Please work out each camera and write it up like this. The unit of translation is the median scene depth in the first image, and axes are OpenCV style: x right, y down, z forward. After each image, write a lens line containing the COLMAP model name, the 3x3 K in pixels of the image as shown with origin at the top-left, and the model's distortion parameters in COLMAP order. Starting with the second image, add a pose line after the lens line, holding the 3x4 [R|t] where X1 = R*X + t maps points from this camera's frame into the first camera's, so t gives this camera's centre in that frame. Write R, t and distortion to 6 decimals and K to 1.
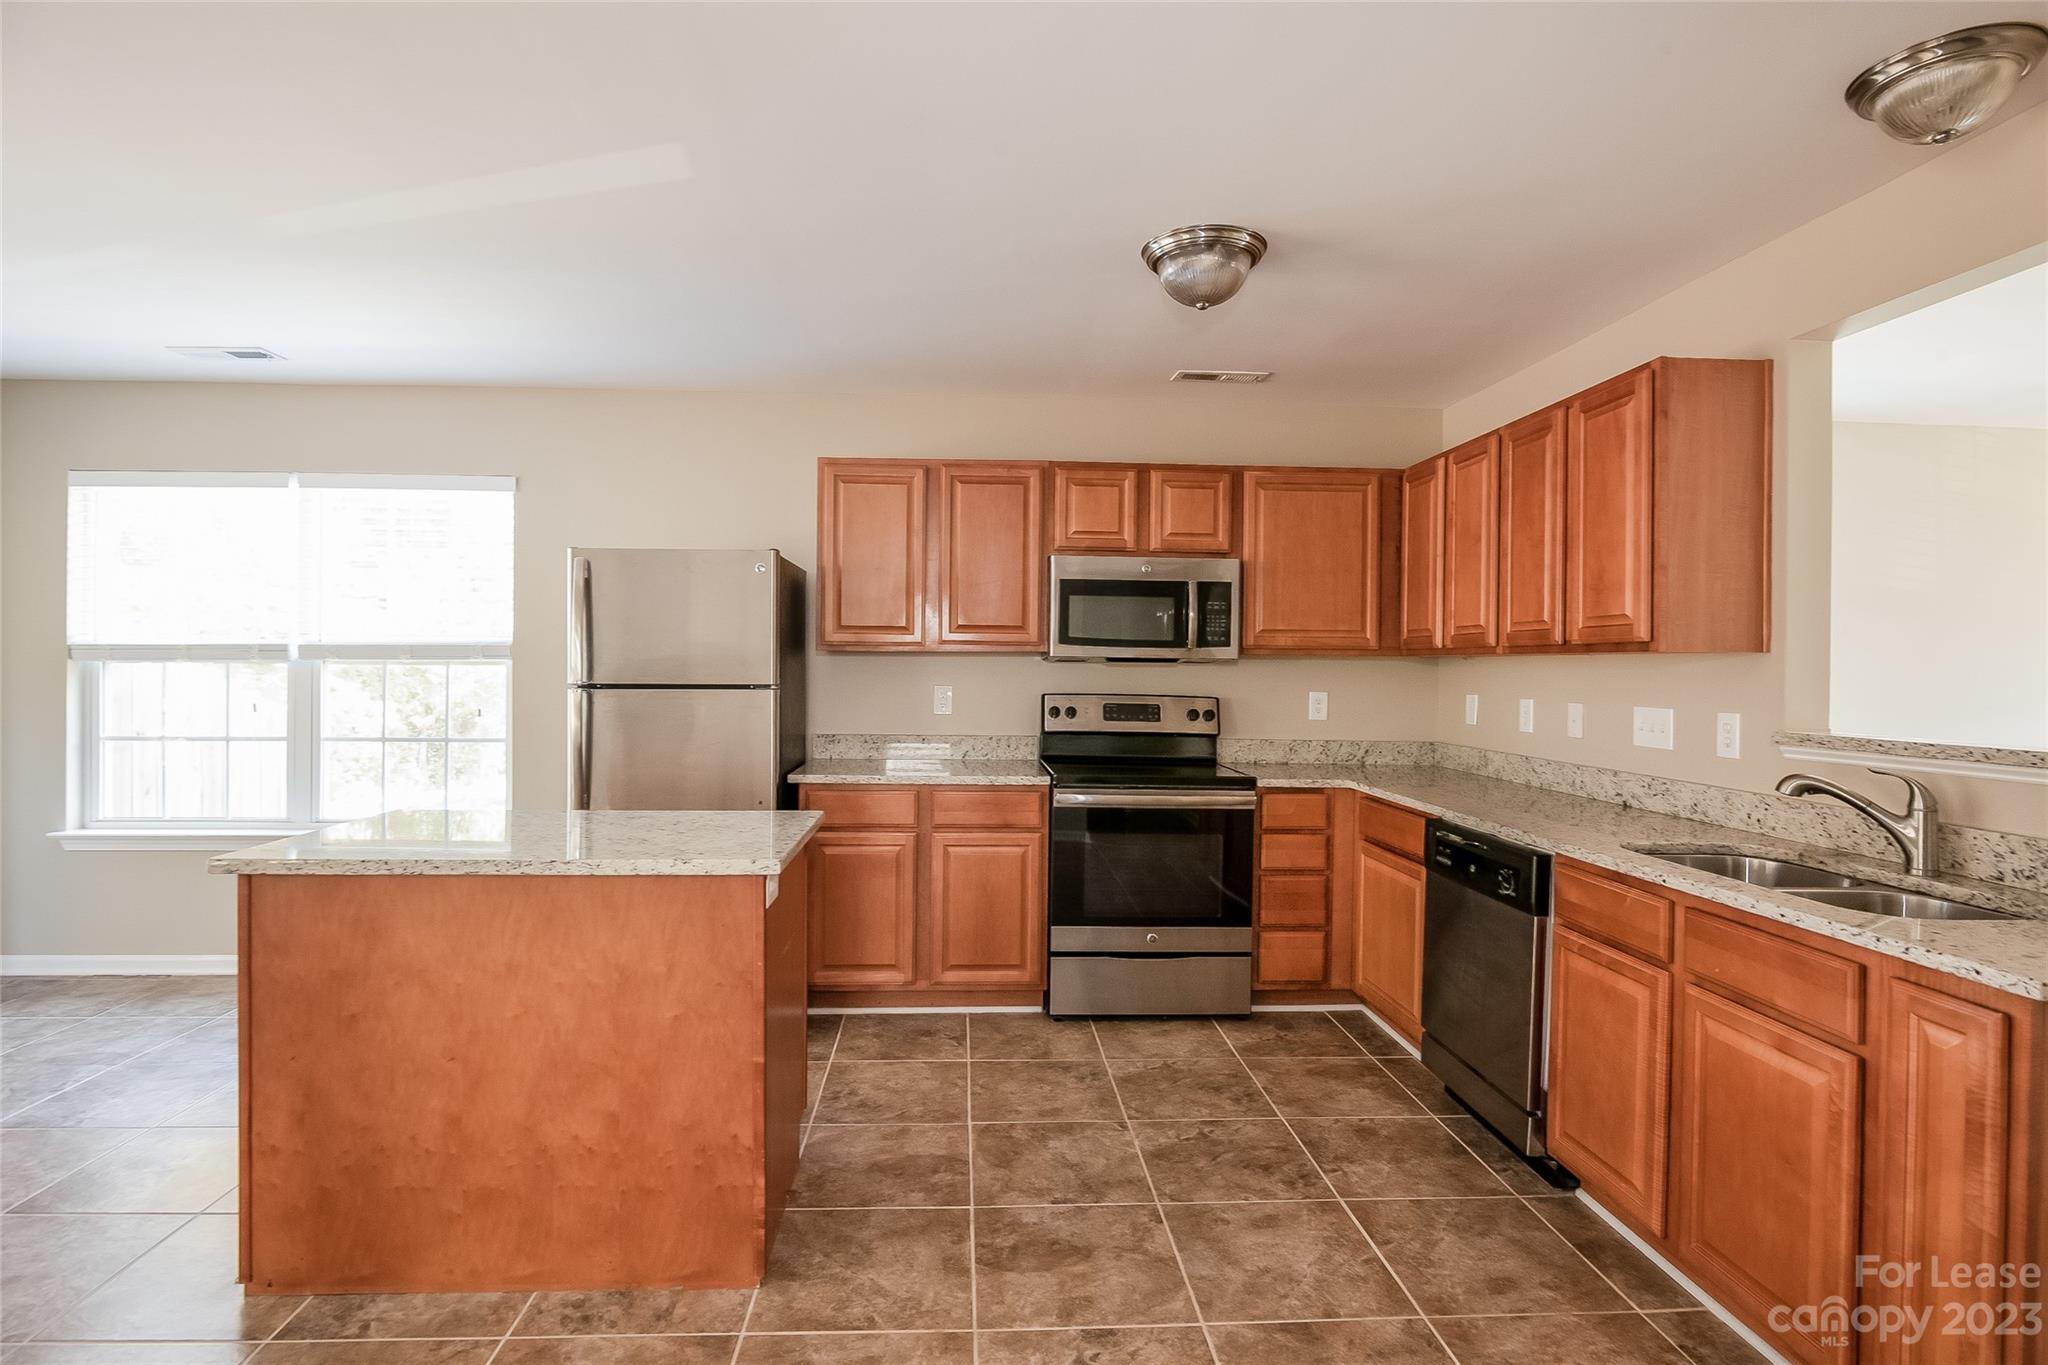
lens RADIAL K [[1002.5, 0, 1023.7], [0, 1002.5, 662.6], [0, 0, 1]] dist [-0.012213, -0.000172]
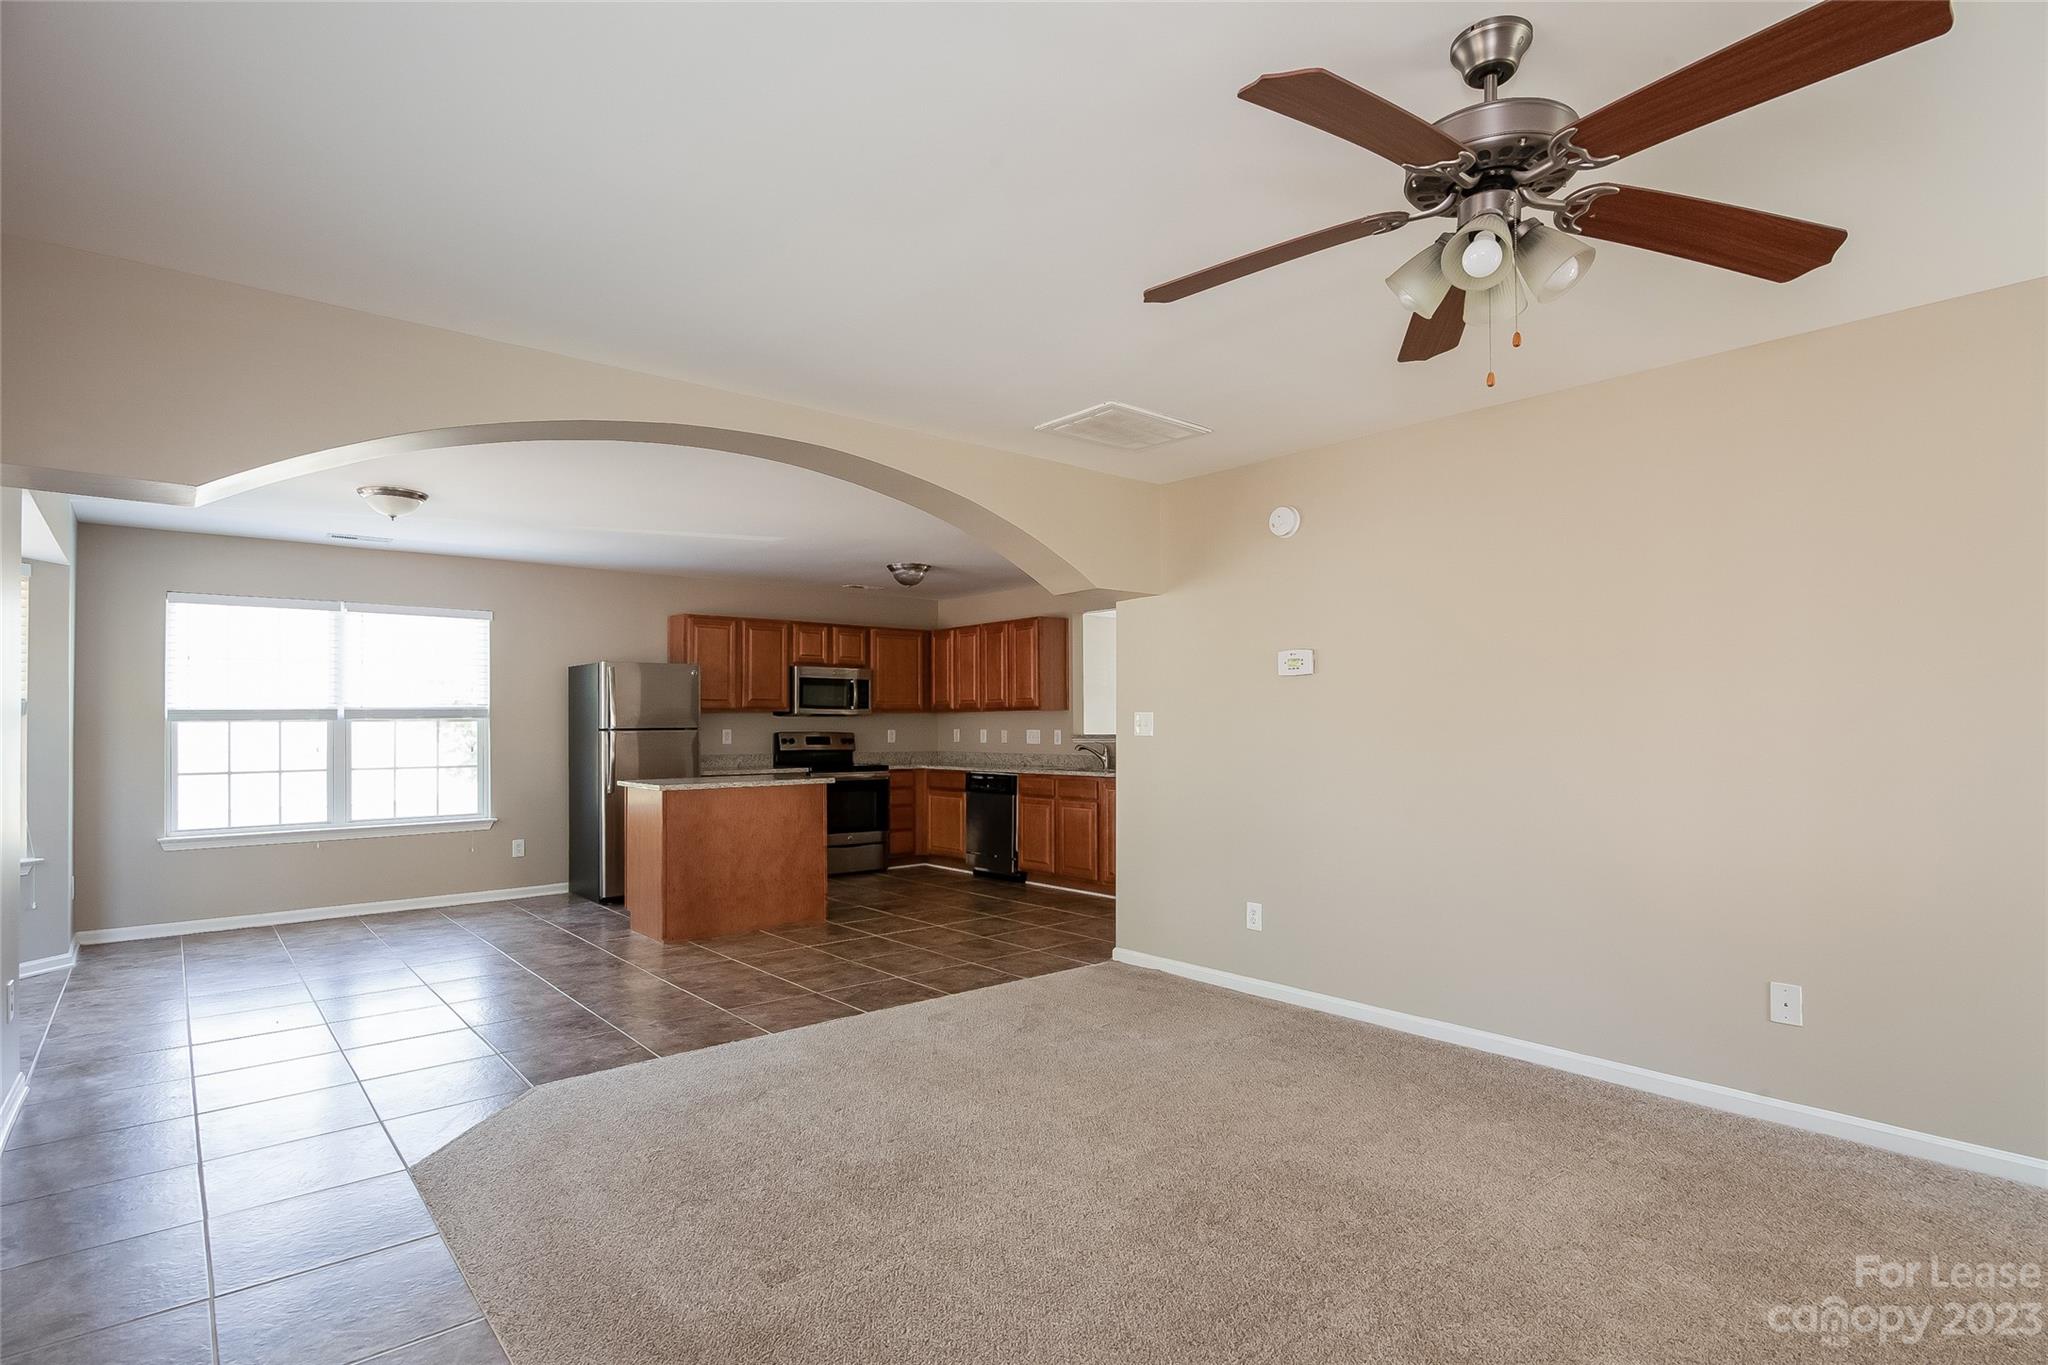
lens RADIAL K [[1001.1, 0, 1010.0], [0, 1001.1, 696.7], [0, 0, 1]] dist [-0.001935, 0.000008]
pose [[0.796596, 0.002951, 0.604505, -1.300082], [0.012560, 0.999691, -0.021431, 0.013422], [-0.604382, 0.024664, 0.796313, -1.398330]]
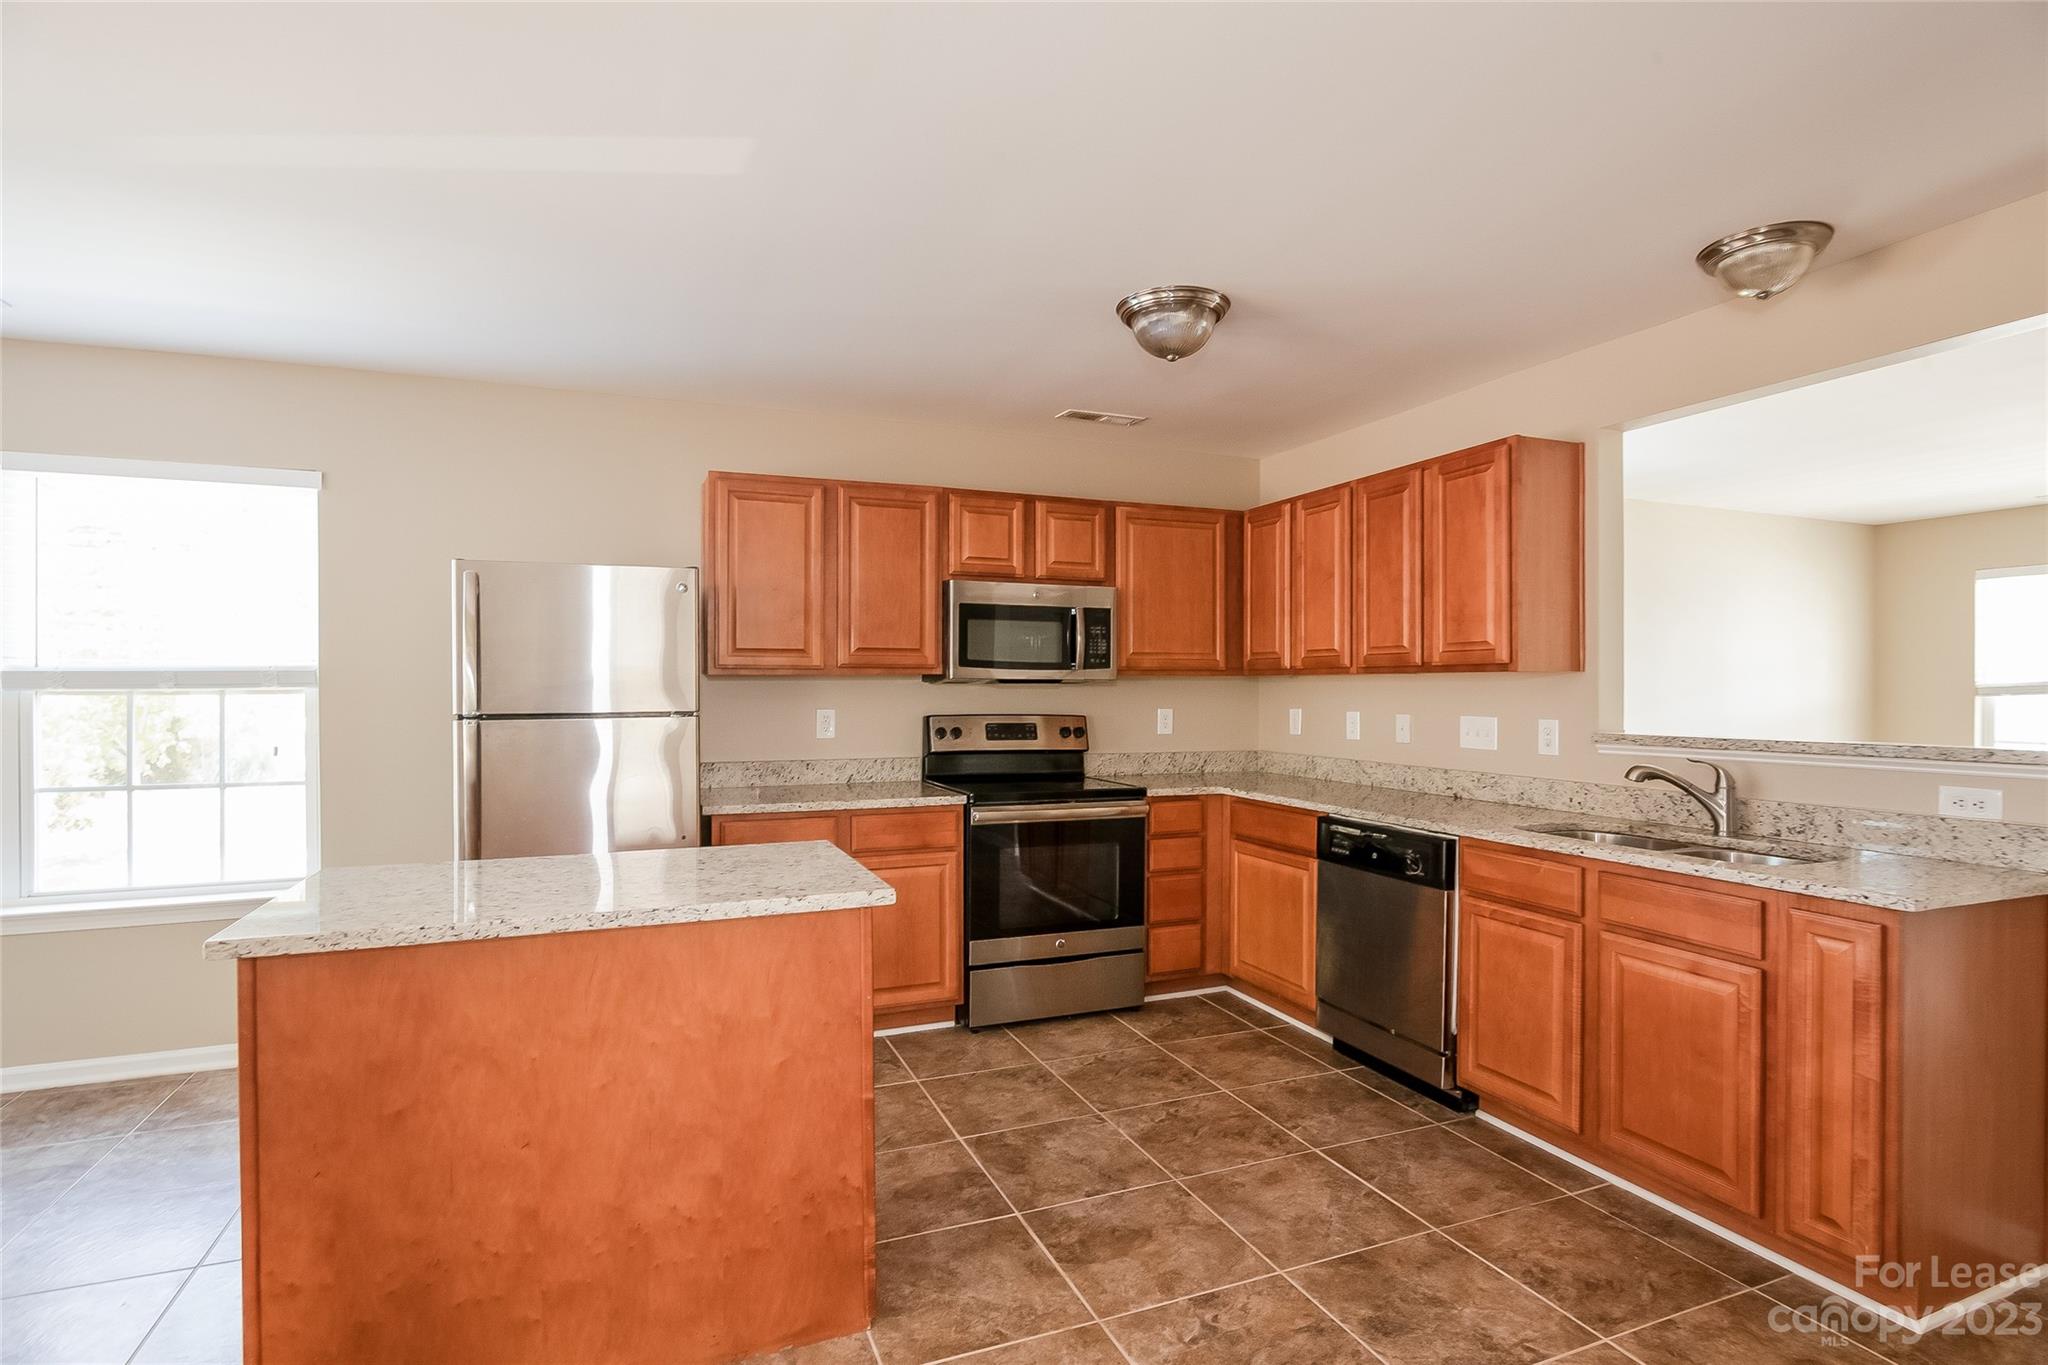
lens RADIAL K [[988.8, 0, 1024.0], [0, 988.8, 682.5], [0, 0, 1]] dist [-0.012786, -0.000291]
pose [[0.946646, -0.009429, 0.322138, -0.332661], [0.009209, 0.999955, 0.002208, -0.005319], [-0.322144, 0.000877, 0.946690, 0.030707]]
